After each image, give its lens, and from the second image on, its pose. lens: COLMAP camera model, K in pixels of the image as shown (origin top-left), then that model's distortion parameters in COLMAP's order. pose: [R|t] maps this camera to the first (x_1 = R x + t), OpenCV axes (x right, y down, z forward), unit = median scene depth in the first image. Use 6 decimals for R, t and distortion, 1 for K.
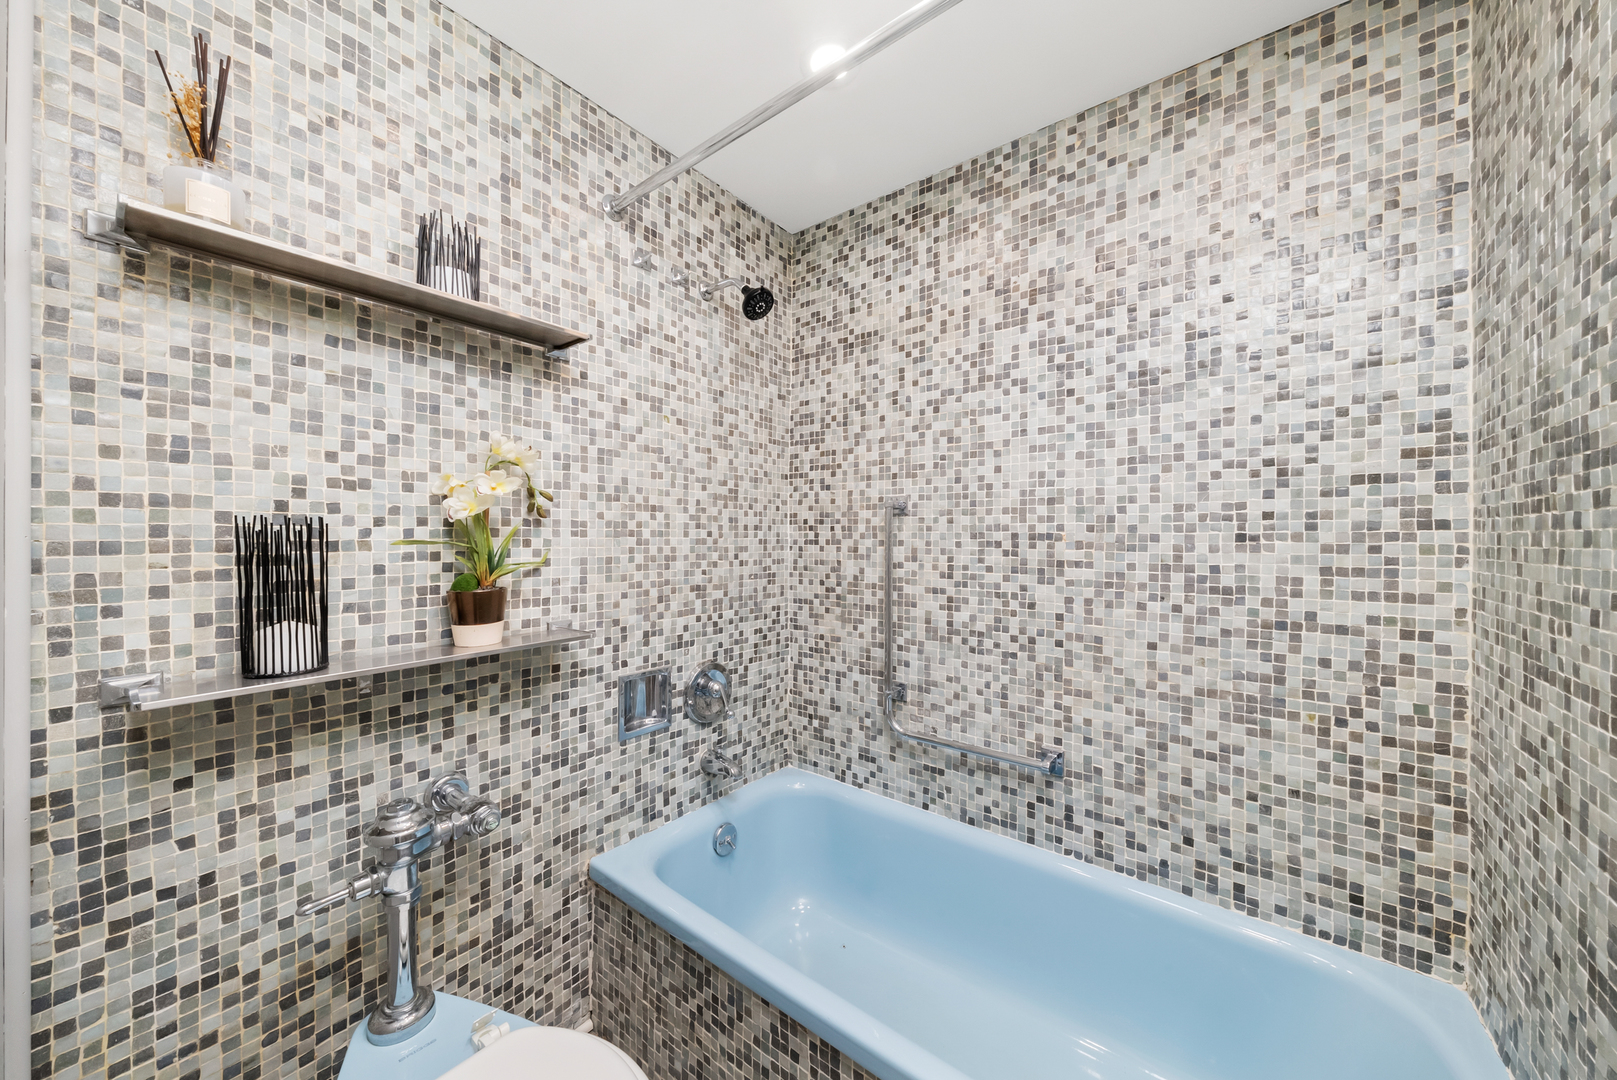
lens RADIAL K [[567.5, 0, 811.2], [0, 567.5, 544.5], [0, 0, 1]] dist [-0.005413, -0.000472]
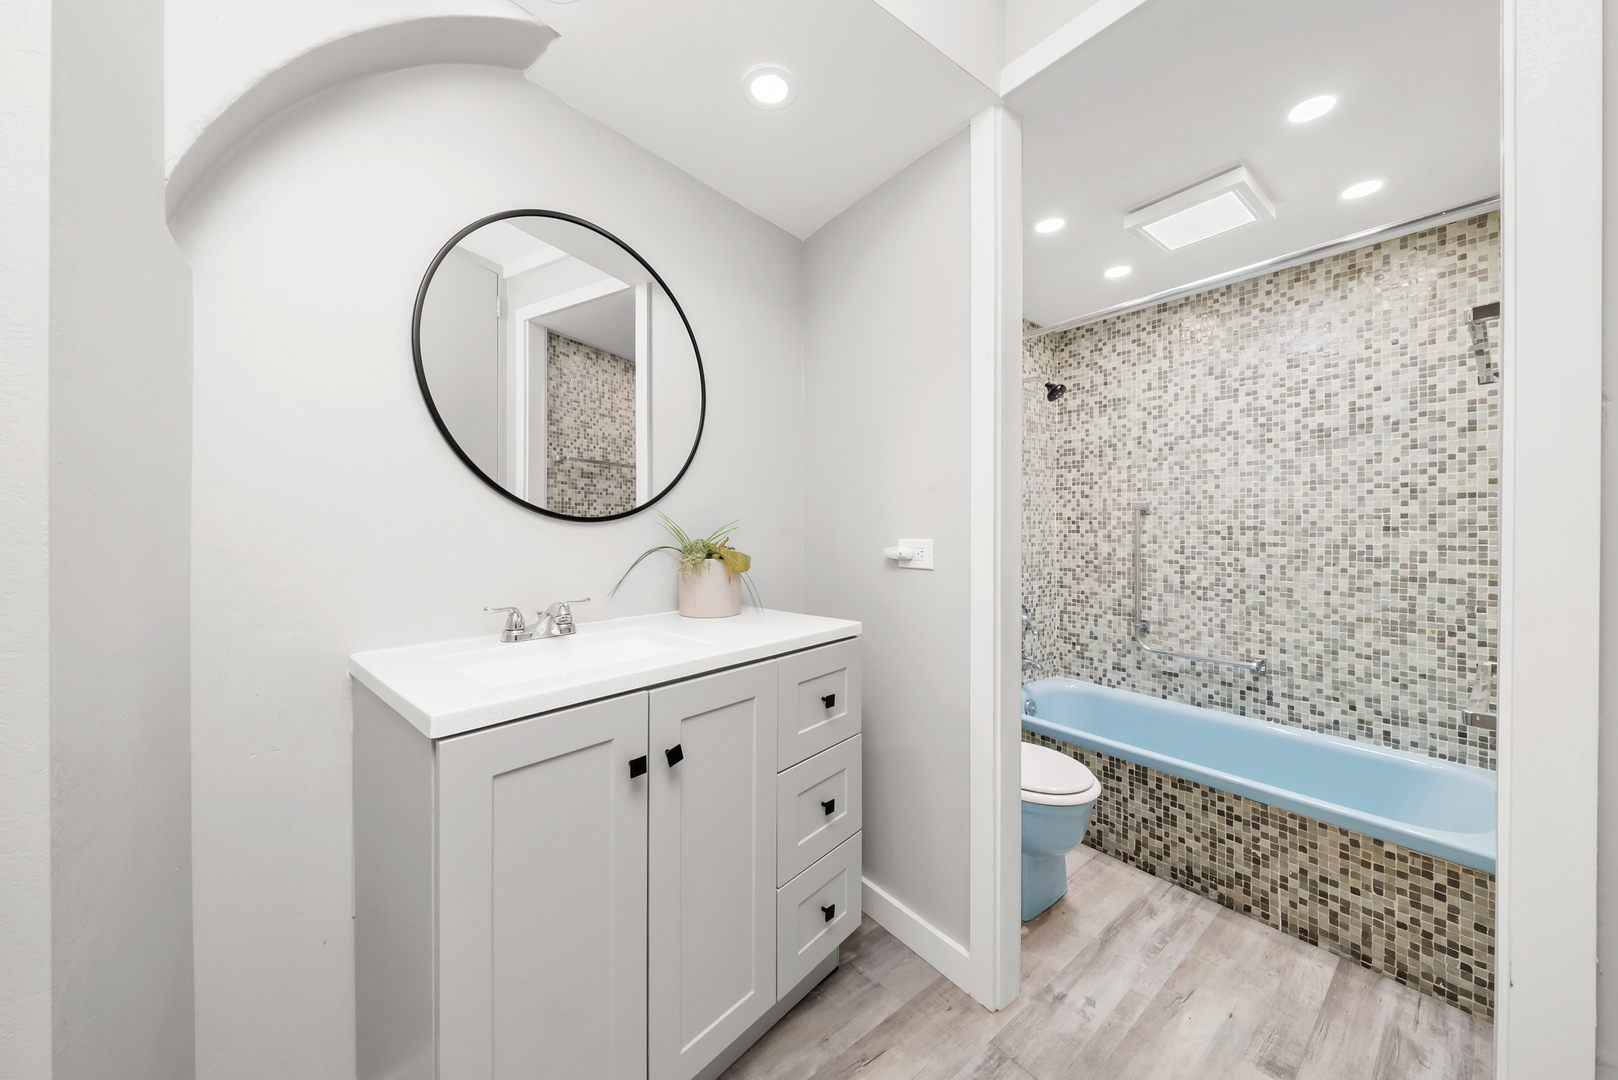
lens RADIAL K [[567.8, 0, 804.4], [0, 567.8, 530.2], [0, 0, 1]] dist [-0.005413, -0.000472]
pose [[0.969469, -0.001633, -0.245207, -0.469343], [-0.000098, 0.999975, -0.007047, 0.004471], [0.245212, 0.006856, 0.969445, -0.962356]]
